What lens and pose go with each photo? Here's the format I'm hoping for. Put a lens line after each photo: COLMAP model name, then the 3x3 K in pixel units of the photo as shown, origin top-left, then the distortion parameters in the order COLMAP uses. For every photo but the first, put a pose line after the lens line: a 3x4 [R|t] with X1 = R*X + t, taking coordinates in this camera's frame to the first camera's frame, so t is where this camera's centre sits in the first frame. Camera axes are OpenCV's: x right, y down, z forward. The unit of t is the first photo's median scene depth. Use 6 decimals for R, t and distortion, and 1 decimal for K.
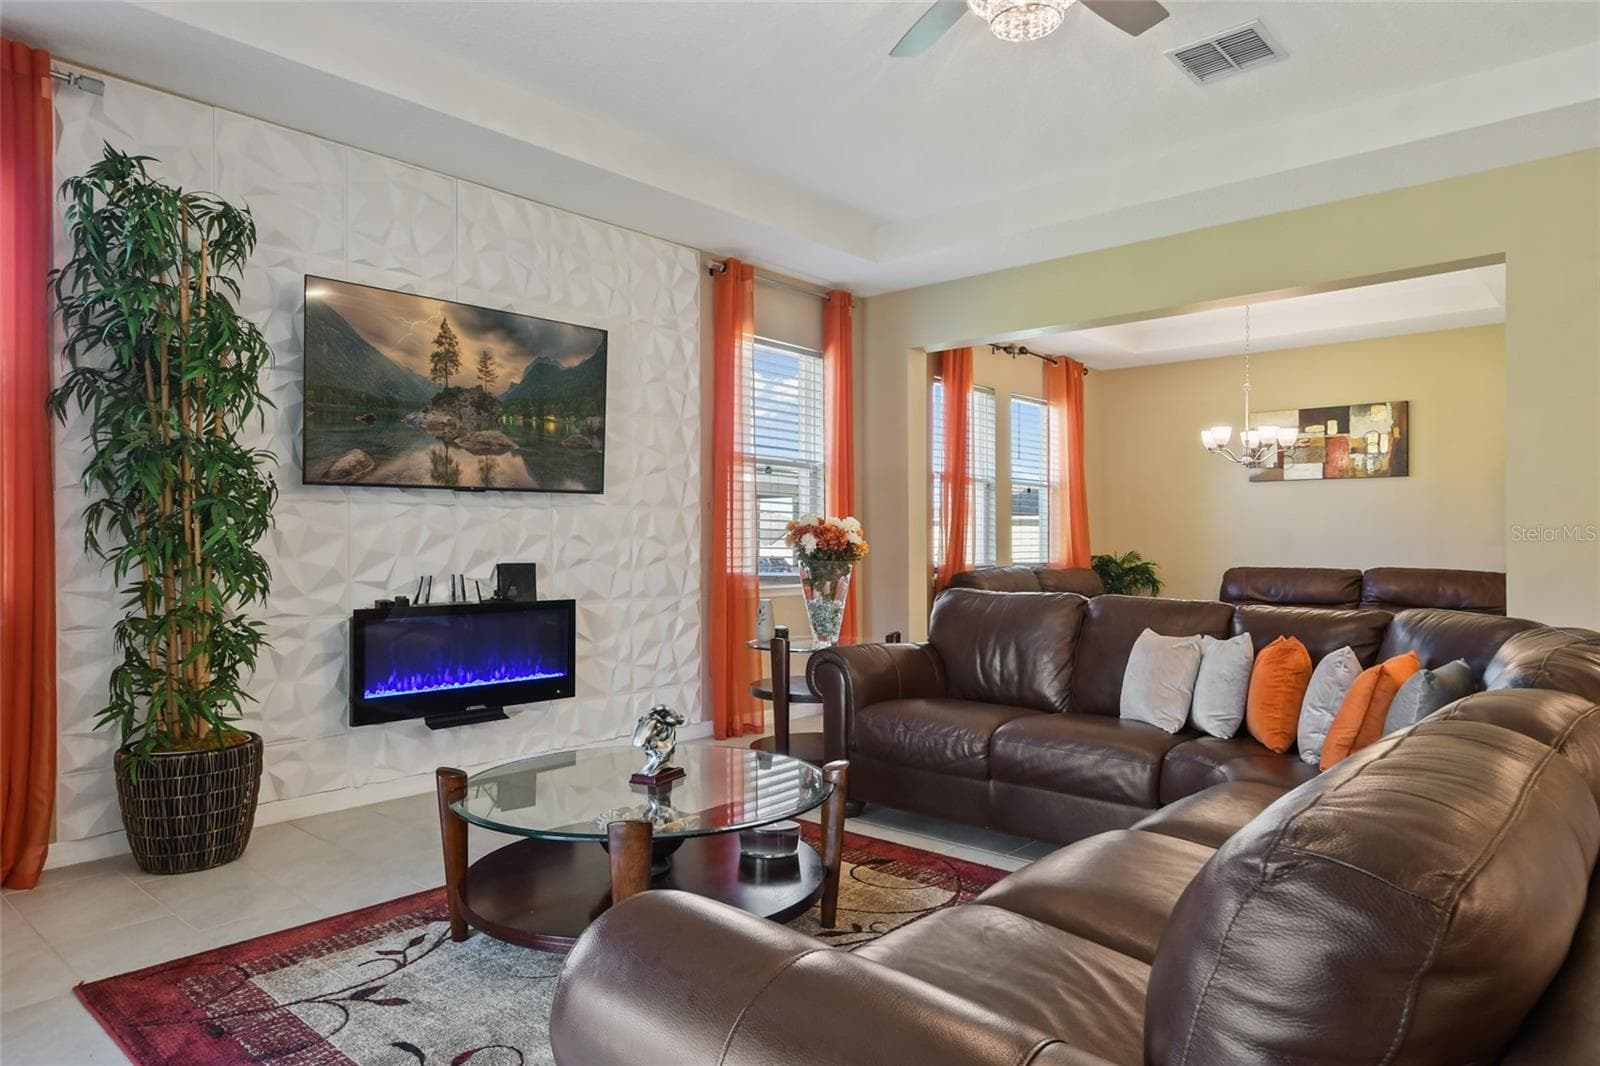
lens RADIAL K [[1095.5, 0, 800.0], [0, 1095.5, 533.0], [0, 0, 1]] dist [-0.001293, -0.000274]
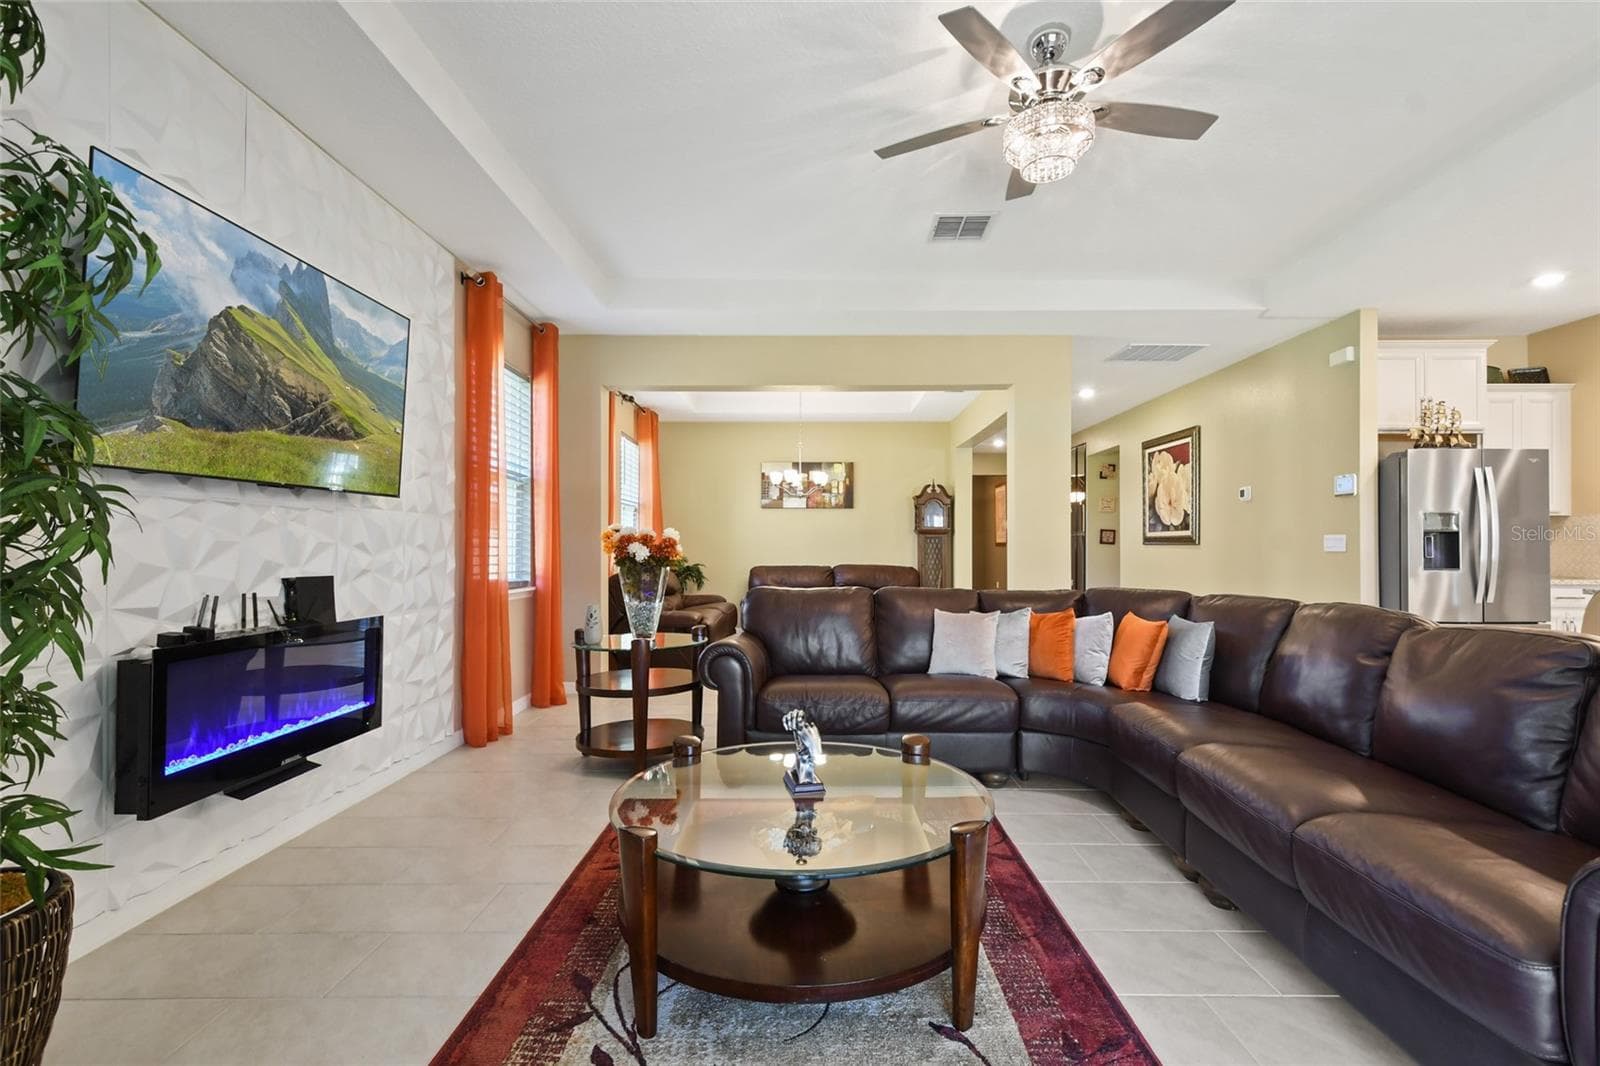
lens RADIAL K [[773.8, 0, 800.0], [0, 773.8, 533.0], [0, 0, 1]] dist [-0.000658, 0.000152]
pose [[0.702703, 0.012589, 0.711372, -0.390089], [-0.003970, 0.999897, -0.013773, 0.000897], [-0.711472, 0.006854, 0.702681, 0.303320]]
